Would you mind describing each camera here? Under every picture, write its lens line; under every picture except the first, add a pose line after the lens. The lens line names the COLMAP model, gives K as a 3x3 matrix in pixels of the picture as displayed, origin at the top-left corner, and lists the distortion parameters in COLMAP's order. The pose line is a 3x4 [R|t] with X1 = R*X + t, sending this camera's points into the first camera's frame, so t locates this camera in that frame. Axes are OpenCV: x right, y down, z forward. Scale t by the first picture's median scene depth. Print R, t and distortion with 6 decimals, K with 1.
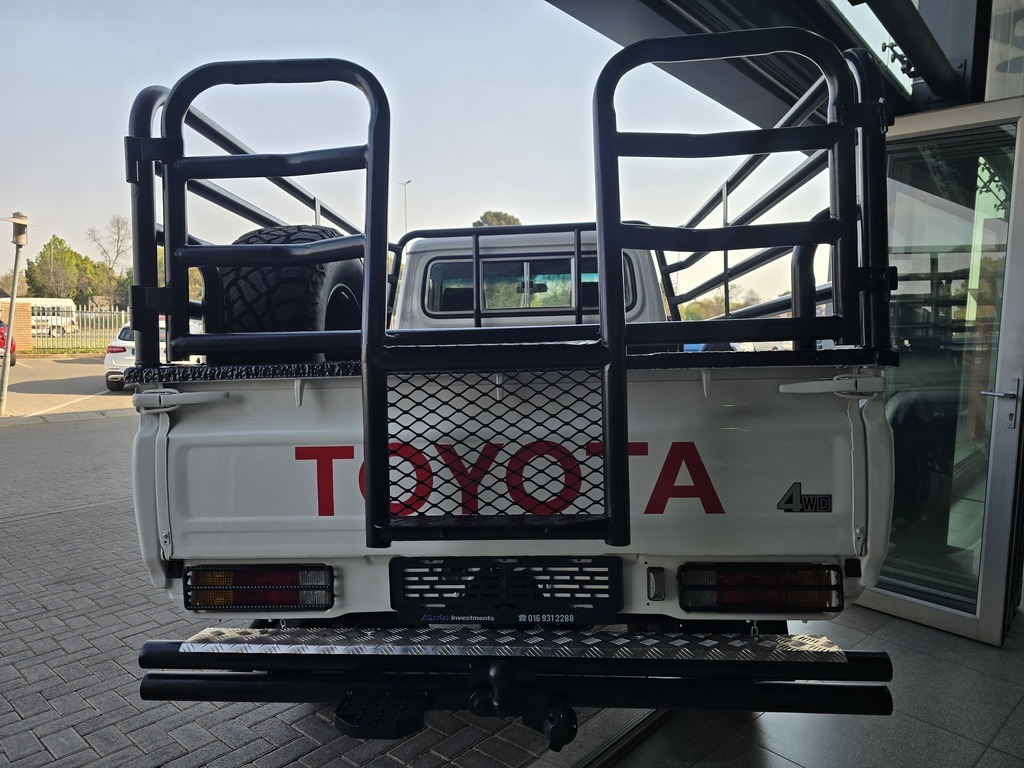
lens RADIAL K [[672.4, 0, 508.1], [0, 672.4, 379.9], [0, 0, 1]] dist [0.044604, -0.033443]
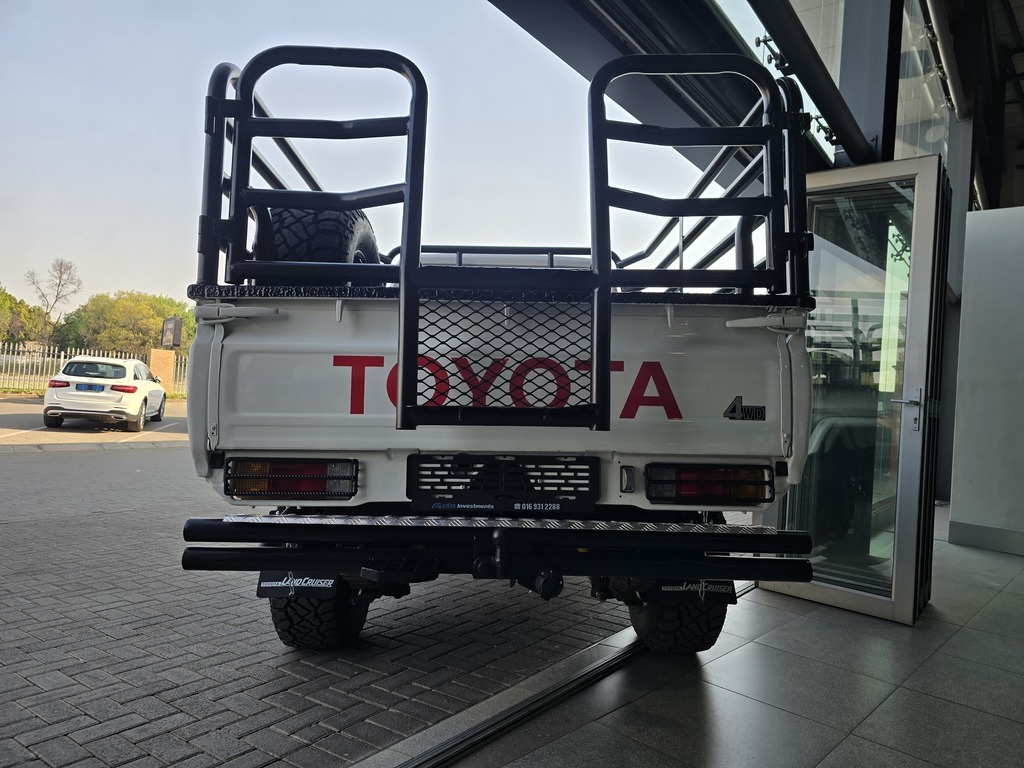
lens RADIAL K [[662.8, 0, 521.5], [0, 662.8, 374.5], [0, 0, 1]] dist [0.063819, -0.053996]
pose [[0.995287, 0.044660, 0.086075, -0.082994], [-0.035983, 0.994351, -0.099853, 0.235320], [-0.090048, 0.096286, 0.991272, -0.193251]]
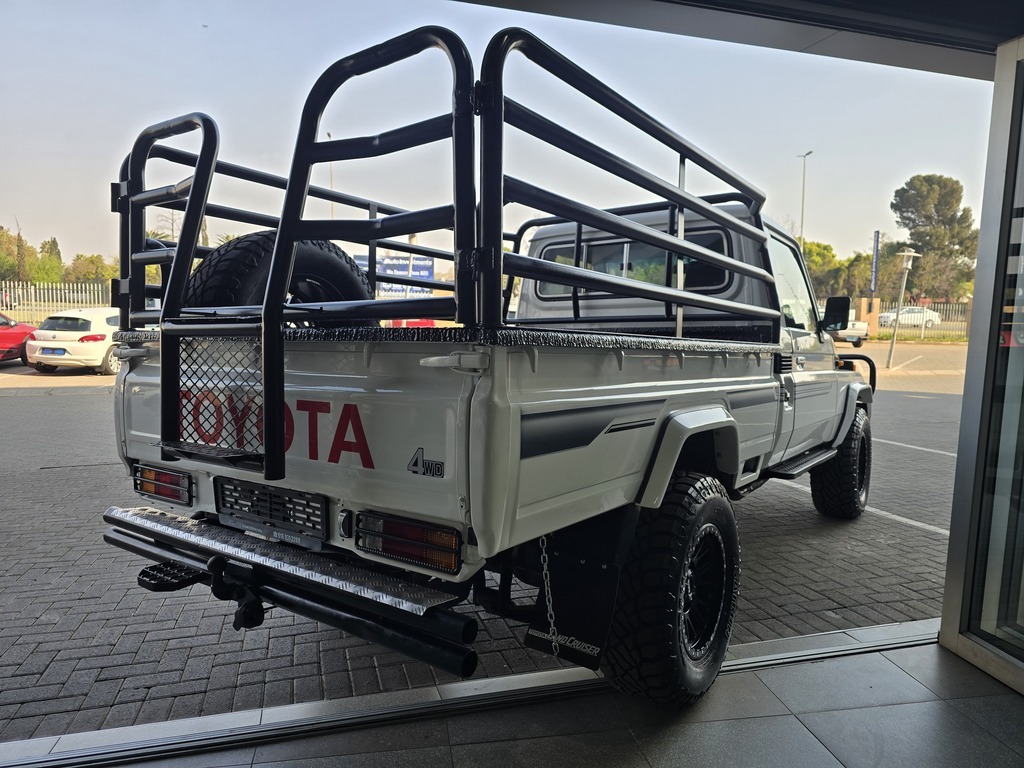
lens RADIAL K [[672.4, 0, 508.1], [0, 672.4, 379.9], [0, 0, 1]] dist [0.044604, -0.033443]
pose [[0.853674, 0.054774, -0.517919, 1.035922], [-0.043181, 0.998474, 0.034423, -0.001467], [0.519015, -0.007022, 0.854737, 0.137329]]
